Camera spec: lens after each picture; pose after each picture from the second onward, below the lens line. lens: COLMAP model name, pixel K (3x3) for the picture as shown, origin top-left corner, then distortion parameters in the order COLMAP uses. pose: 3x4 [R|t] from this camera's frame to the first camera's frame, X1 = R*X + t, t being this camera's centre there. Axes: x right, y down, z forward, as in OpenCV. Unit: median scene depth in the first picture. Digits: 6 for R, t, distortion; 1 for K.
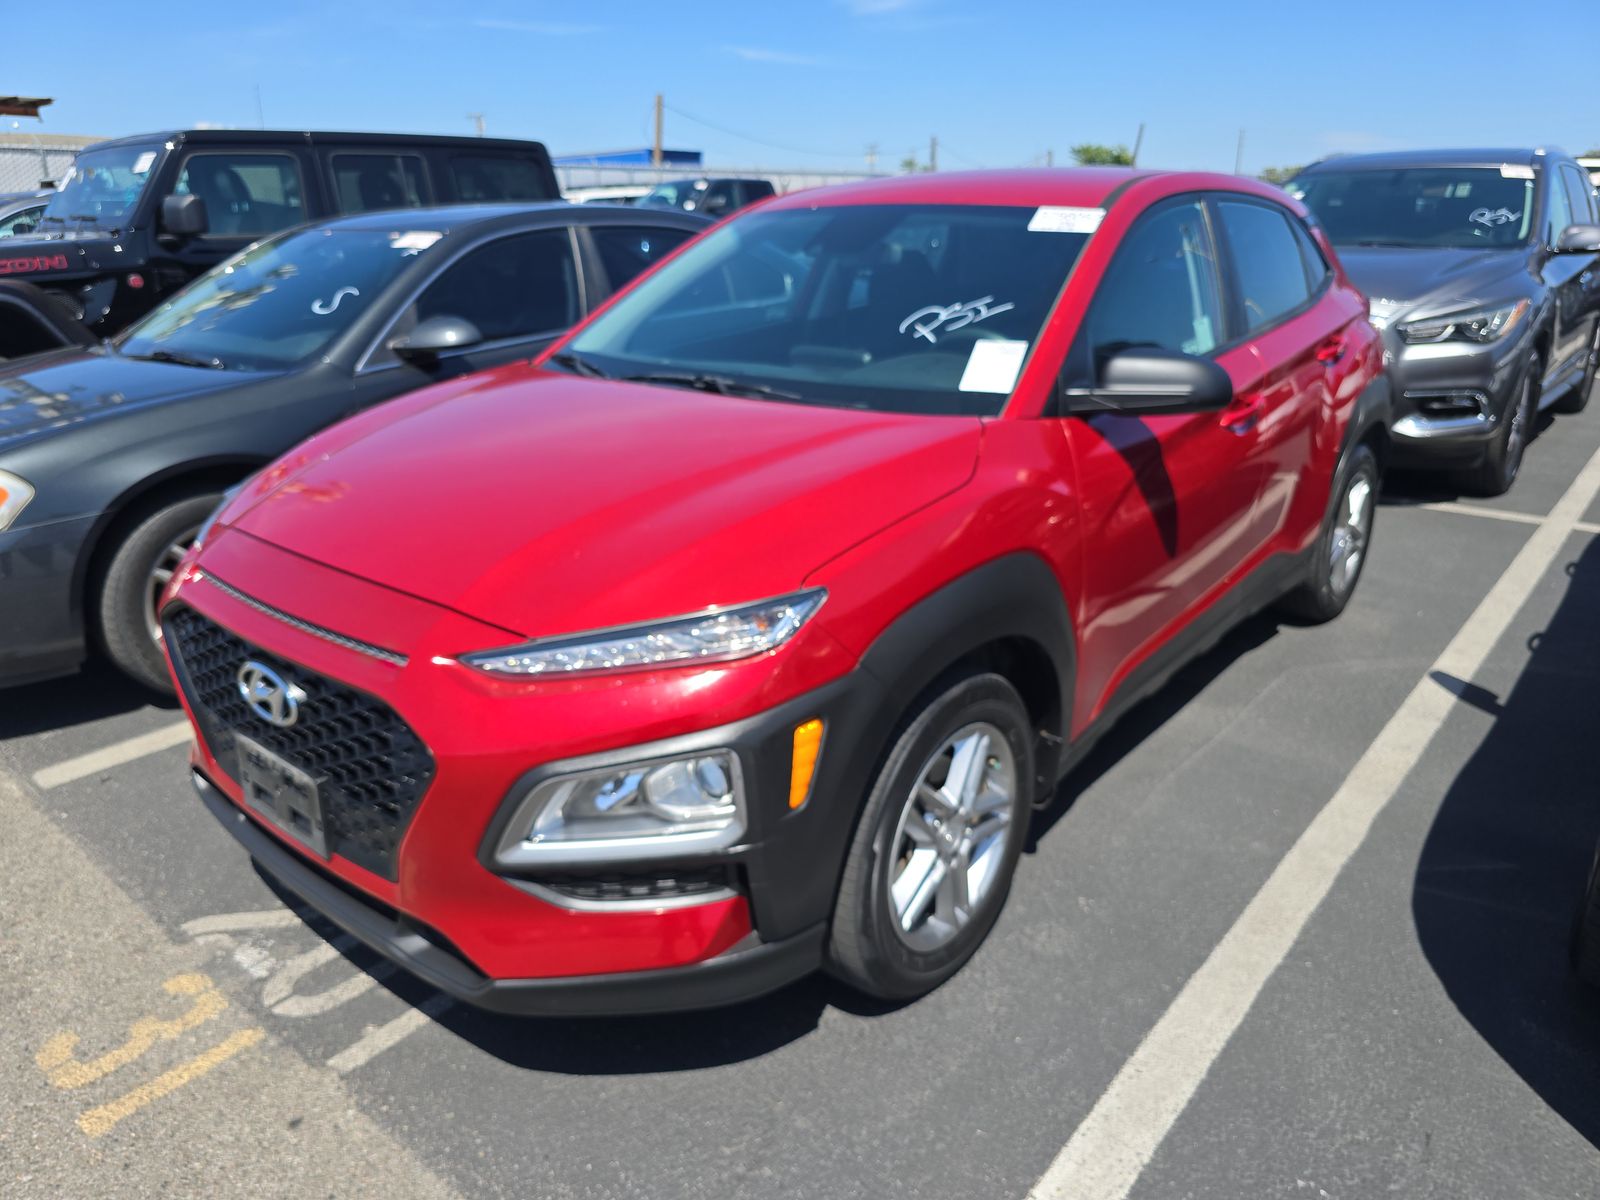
lens RADIAL K [[1079.8, 0, 791.4], [0, 1079.8, 601.7], [0, 0, 1]] dist [0.052726, -0.048502]
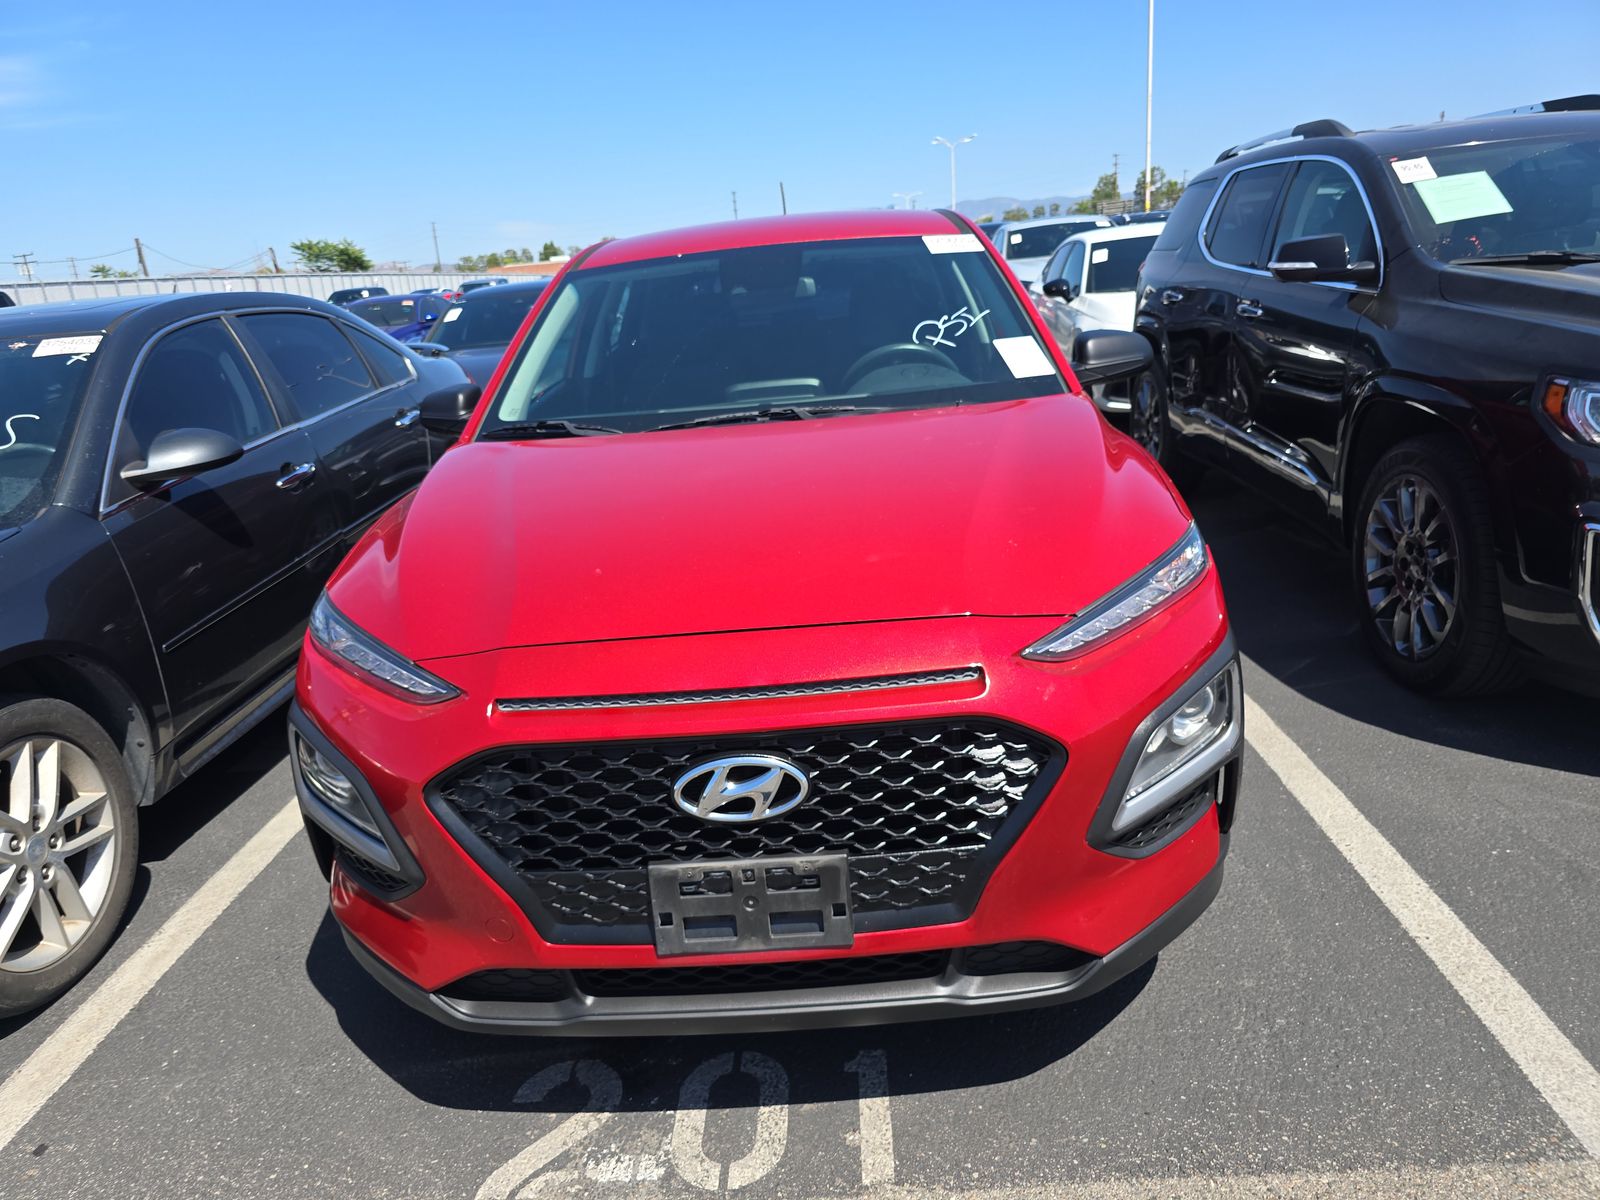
lens RADIAL K [[1079.8, 0, 790.8], [0, 1079.8, 597.8], [0, 0, 1]] dist [0.052726, -0.048502]
pose [[0.784359, -0.236131, 0.573606, -0.767947], [0.280402, 0.959811, 0.011690, -0.050861], [-0.553314, 0.151671, 0.819048, 0.215588]]
